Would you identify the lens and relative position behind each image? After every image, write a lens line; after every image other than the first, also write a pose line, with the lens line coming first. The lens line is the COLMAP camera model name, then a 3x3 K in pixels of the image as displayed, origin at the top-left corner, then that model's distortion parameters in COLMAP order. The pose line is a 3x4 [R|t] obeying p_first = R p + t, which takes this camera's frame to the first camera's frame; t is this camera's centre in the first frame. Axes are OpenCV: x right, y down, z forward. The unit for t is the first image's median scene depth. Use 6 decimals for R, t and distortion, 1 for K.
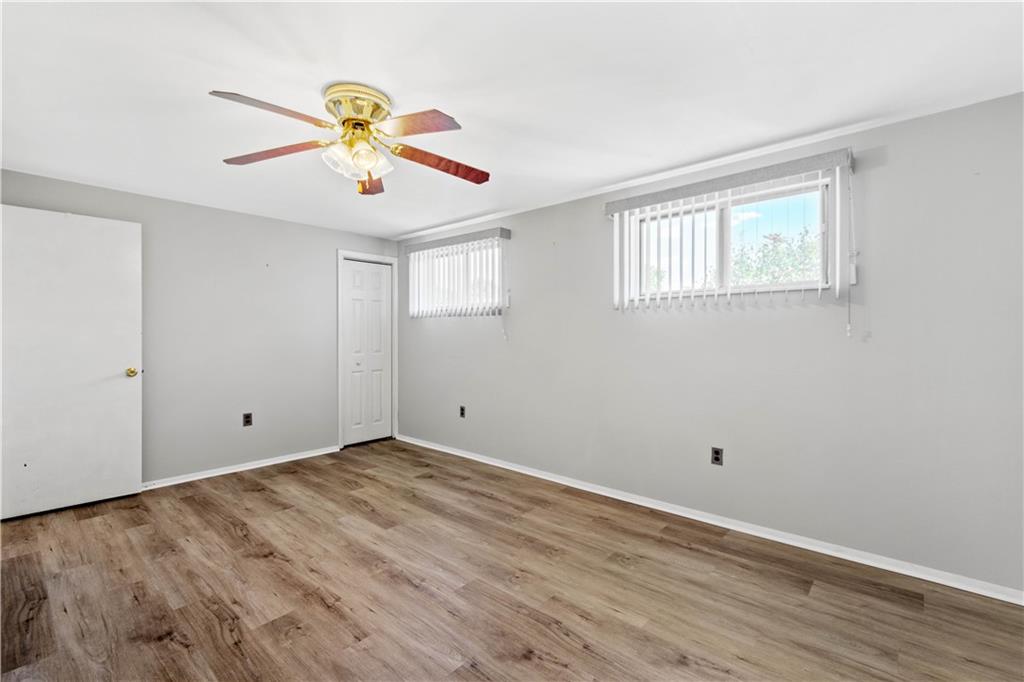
lens RADIAL K [[436.7, 0, 512.0], [0, 436.7, 341.0], [0, 0, 1]] dist [0.003138, 0.000173]
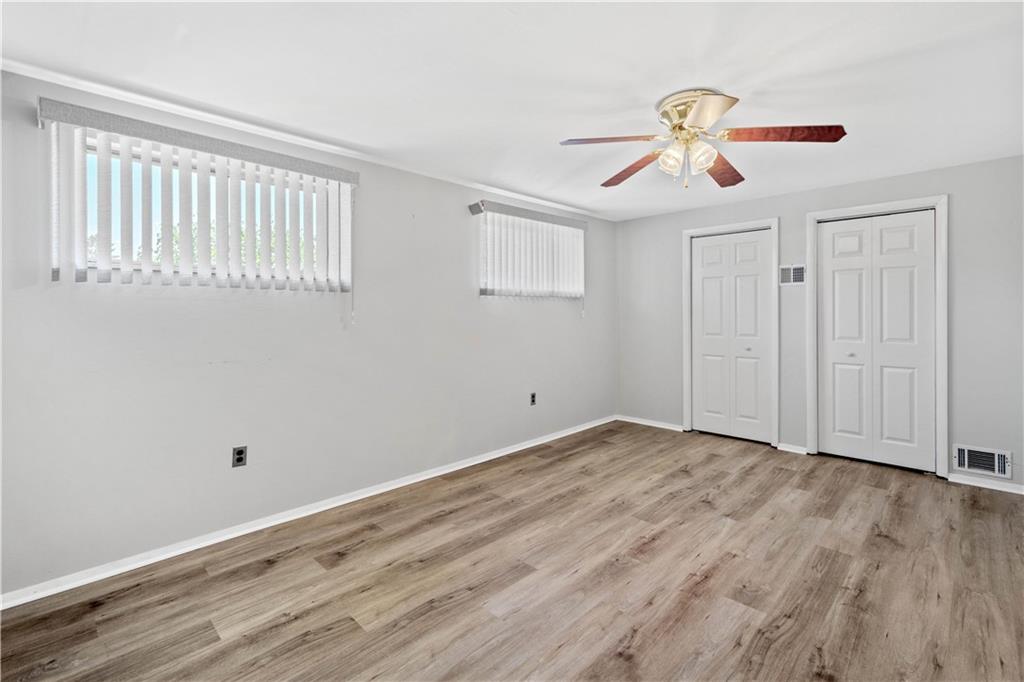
lens RADIAL K [[460.6, 0, 511.4], [0, 460.6, 310.1], [0, 0, 1]] dist [0.009082, -0.000393]
pose [[0.077458, 0.008783, 0.996957, -1.265256], [0.022964, 0.999680, -0.010591, -0.022694], [-0.996731, 0.023715, 0.077232, 1.105758]]
